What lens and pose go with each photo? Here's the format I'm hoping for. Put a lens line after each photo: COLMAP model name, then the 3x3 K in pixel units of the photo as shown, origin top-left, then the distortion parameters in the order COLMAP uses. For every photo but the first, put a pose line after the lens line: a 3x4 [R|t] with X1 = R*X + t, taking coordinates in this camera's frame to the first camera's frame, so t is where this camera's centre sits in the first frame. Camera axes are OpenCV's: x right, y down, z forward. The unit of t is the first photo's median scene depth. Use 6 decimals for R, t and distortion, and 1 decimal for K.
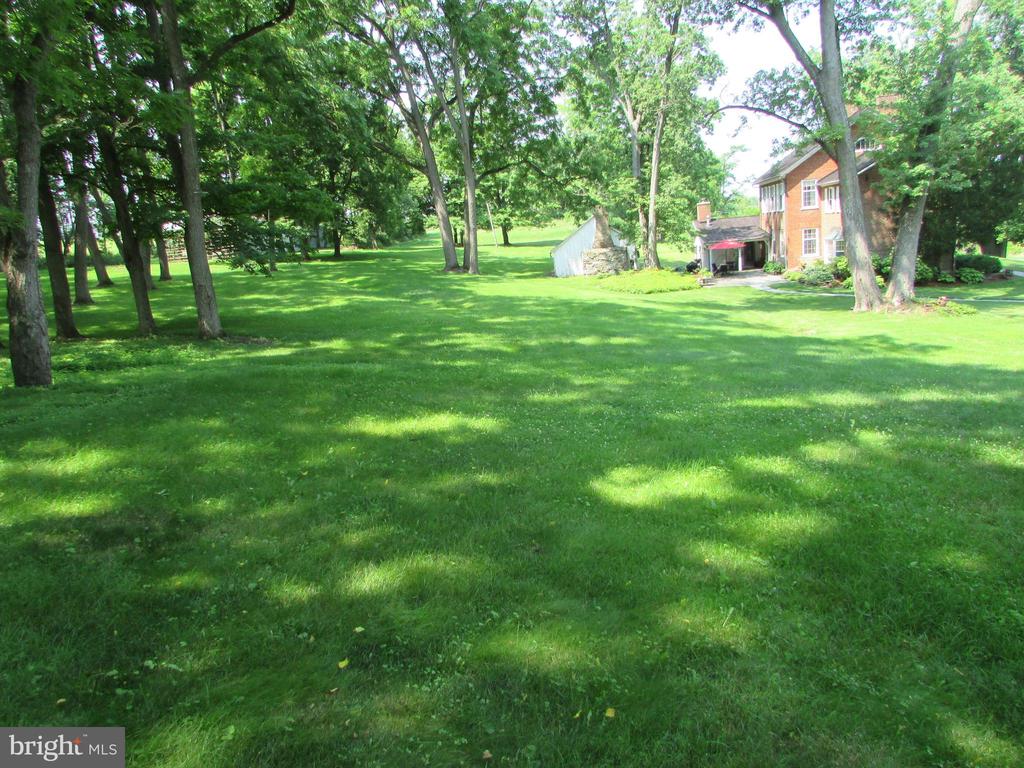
lens RADIAL K [[717.3, 0, 517.1], [0, 717.3, 387.6], [0, 0, 1]] dist [-0.069320, 0.065769]
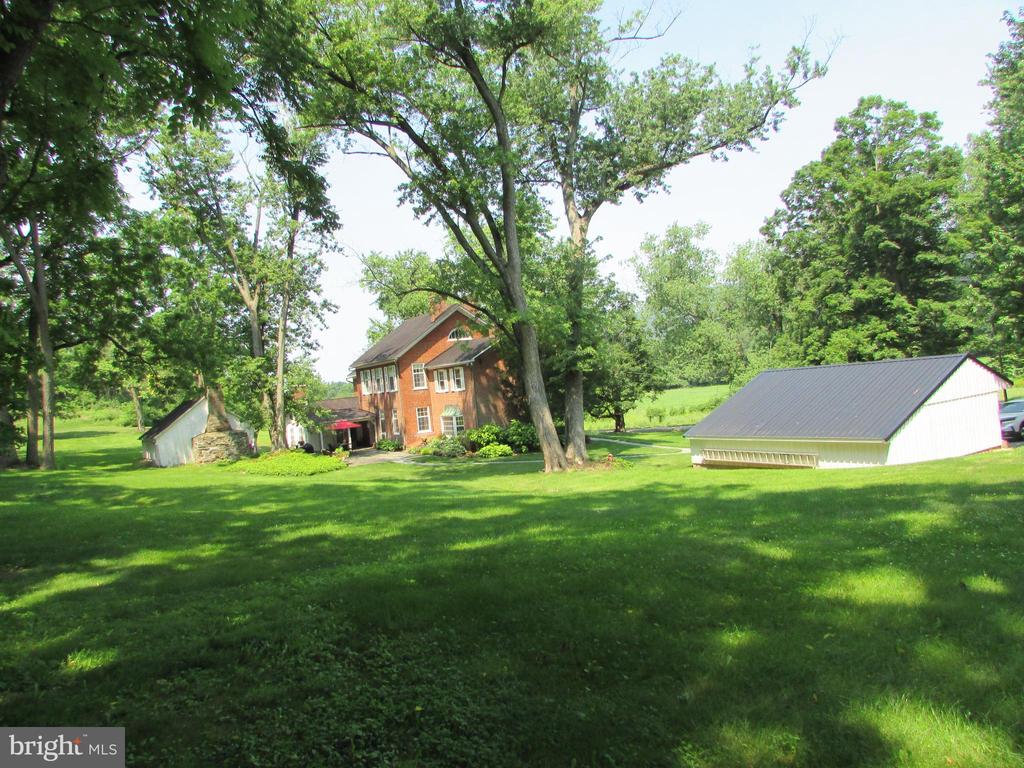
lens RADIAL K [[717.3, 0, 517.1], [0, 717.3, 387.6], [0, 0, 1]] dist [-0.069320, 0.065769]
pose [[0.783124, 0.006281, 0.621834, -0.152216], [0.155400, 0.966248, -0.205467, -0.006705], [-0.602136, 0.257539, 0.755716, 0.081341]]
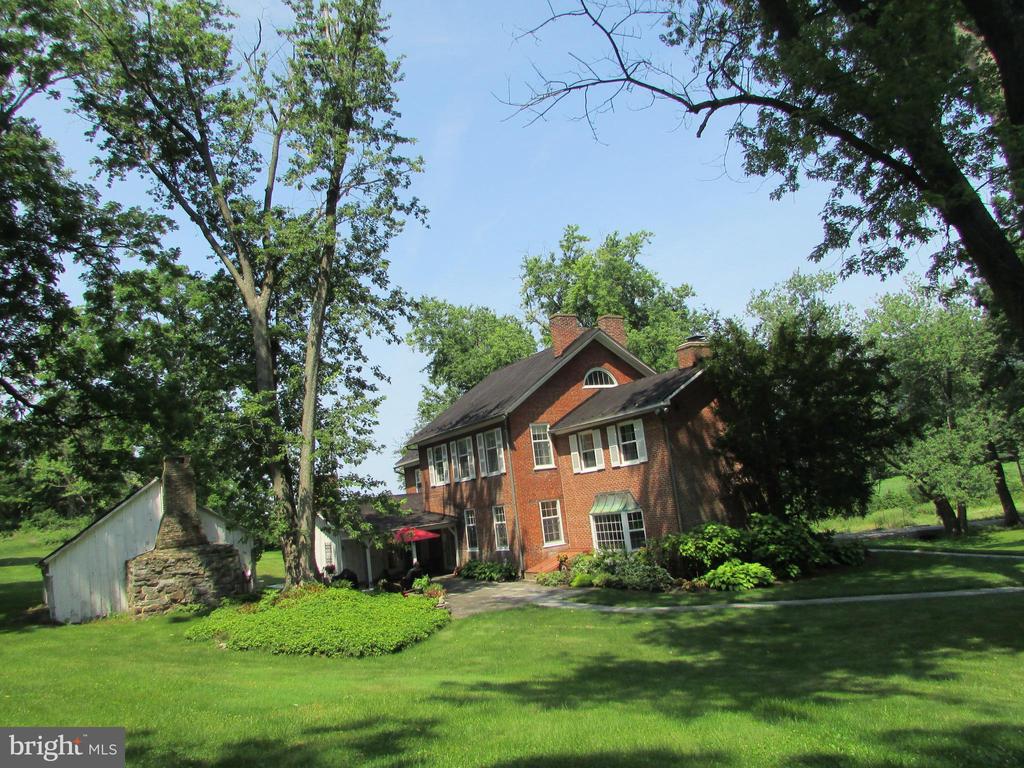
lens RADIAL K [[732.0, 0, 512.0], [0, 732.0, 384.0], [0, 0, 1]] dist [-0.020366, -0.002658]
pose [[0.795107, 0.092332, 0.599400, -0.002692], [0.170644, 0.914352, -0.367208, -0.089100], [-0.581967, 0.394253, 0.711252, 0.527622]]
